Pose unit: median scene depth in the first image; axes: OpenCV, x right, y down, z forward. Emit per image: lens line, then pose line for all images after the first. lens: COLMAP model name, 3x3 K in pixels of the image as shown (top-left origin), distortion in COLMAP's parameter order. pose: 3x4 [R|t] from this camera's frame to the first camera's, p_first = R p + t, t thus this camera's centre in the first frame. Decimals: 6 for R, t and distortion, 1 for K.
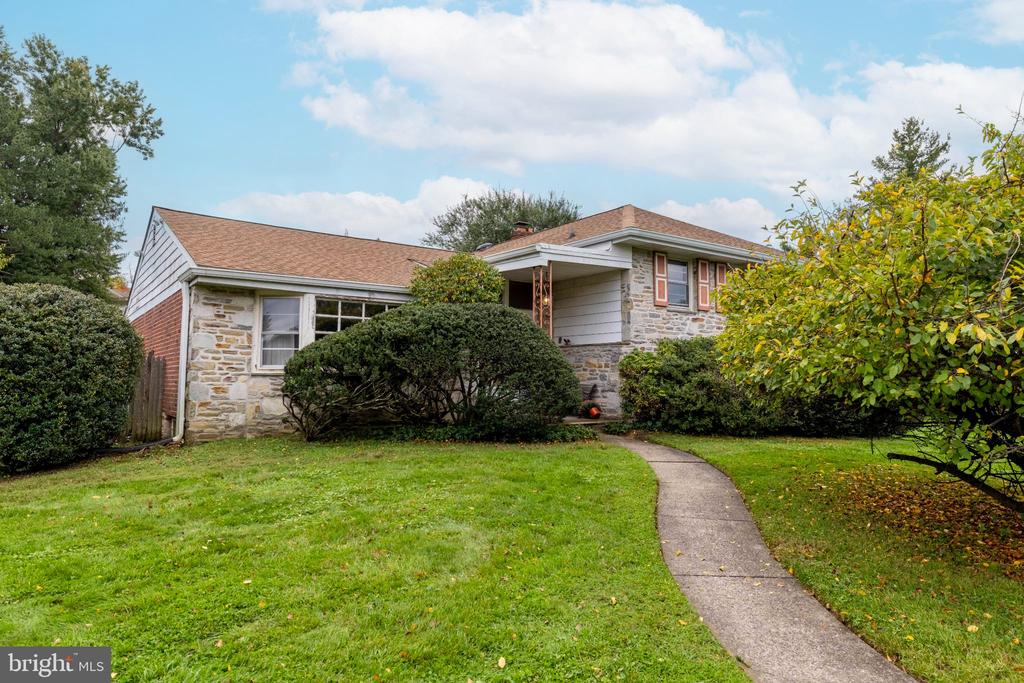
lens RADIAL K [[658.2, 0, 512.5], [0, 658.2, 335.7], [0, 0, 1]] dist [0.011819, -0.000138]
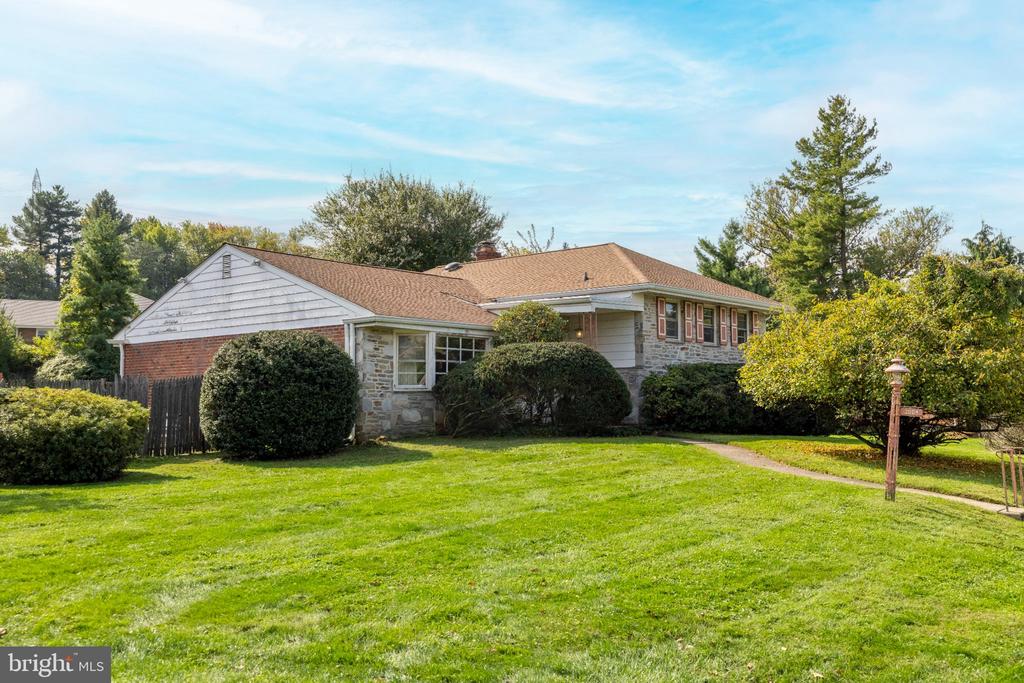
lens RADIAL K [[1014.5, 0, 511.2], [0, 1014.5, 341.8], [0, 0, 1]] dist [0.000432, 0.000000]
pose [[0.973129, 0.007750, 0.230131, -0.542941], [-0.008740, 0.999956, 0.003283, -0.044638], [-0.230096, -0.005207, 0.973154, -0.912380]]
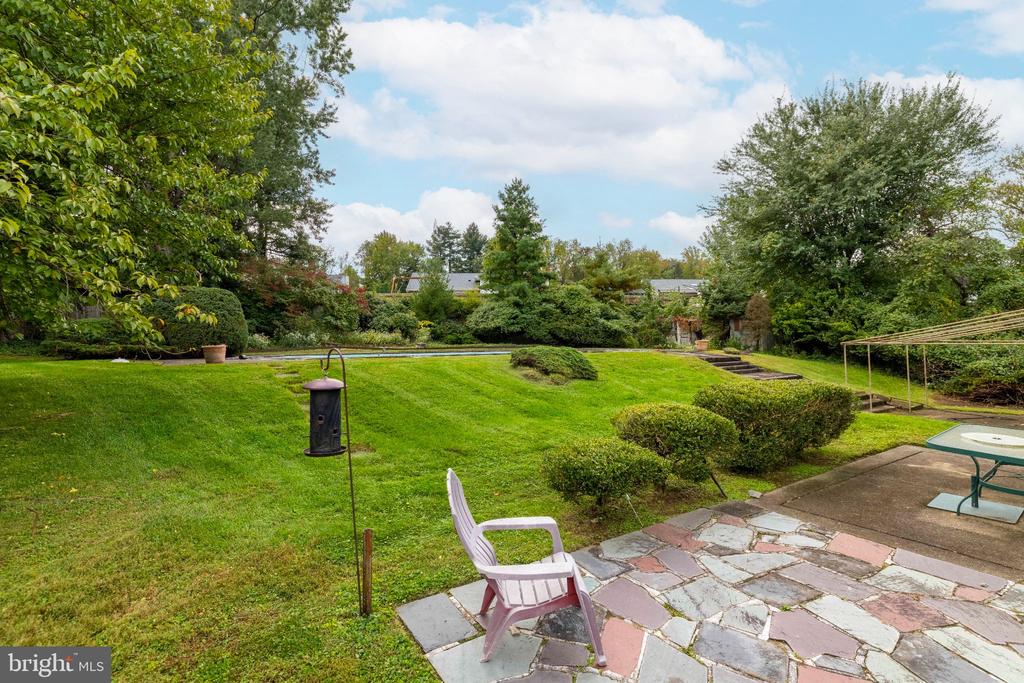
lens RADIAL K [[496.3, 0, 512.2], [0, 496.3, 345.7], [0, 0, 1]] dist [0.002596, 0.000018]
pose [[0.998699, -0.015280, -0.048654, -1.177052], [0.018961, 0.996917, 0.076133, 0.066860], [0.047341, -0.076956, 0.995910, 1.303953]]
